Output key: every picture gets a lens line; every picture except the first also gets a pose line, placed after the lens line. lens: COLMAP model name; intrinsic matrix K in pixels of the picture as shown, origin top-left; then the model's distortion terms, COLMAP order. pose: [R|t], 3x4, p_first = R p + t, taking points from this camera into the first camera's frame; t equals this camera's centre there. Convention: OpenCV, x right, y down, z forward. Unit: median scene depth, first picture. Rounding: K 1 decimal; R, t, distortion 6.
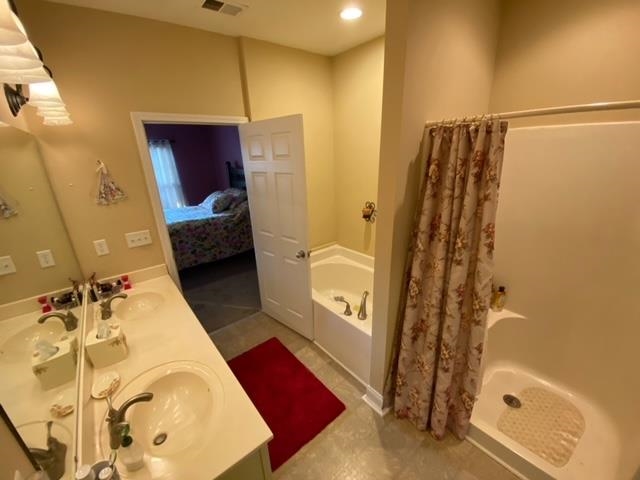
lens RADIAL K [[261.8, 0, 319.8], [0, 261.8, 242.0], [0, 0, 1]] dist [0.026412, -0.021918]
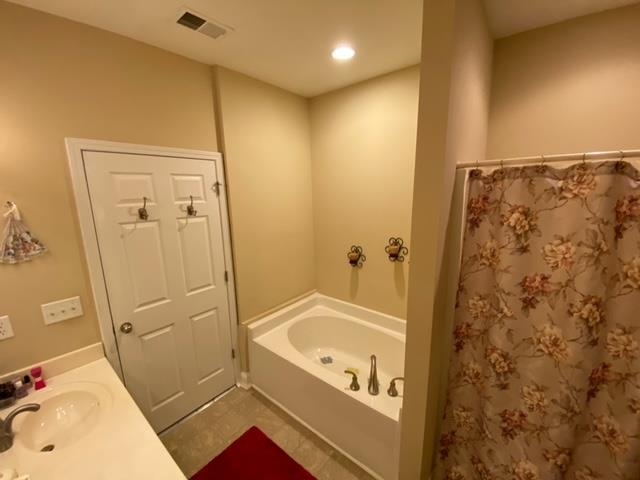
lens RADIAL K [[261.8, 0, 319.8], [0, 261.8, 242.0], [0, 0, 1]] dist [0.026412, -0.021918]
pose [[0.982734, -0.020694, 0.183863, -0.140287], [0.046574, 0.989396, -0.137574, -0.062411], [-0.179067, 0.143762, 0.973277, 0.175145]]
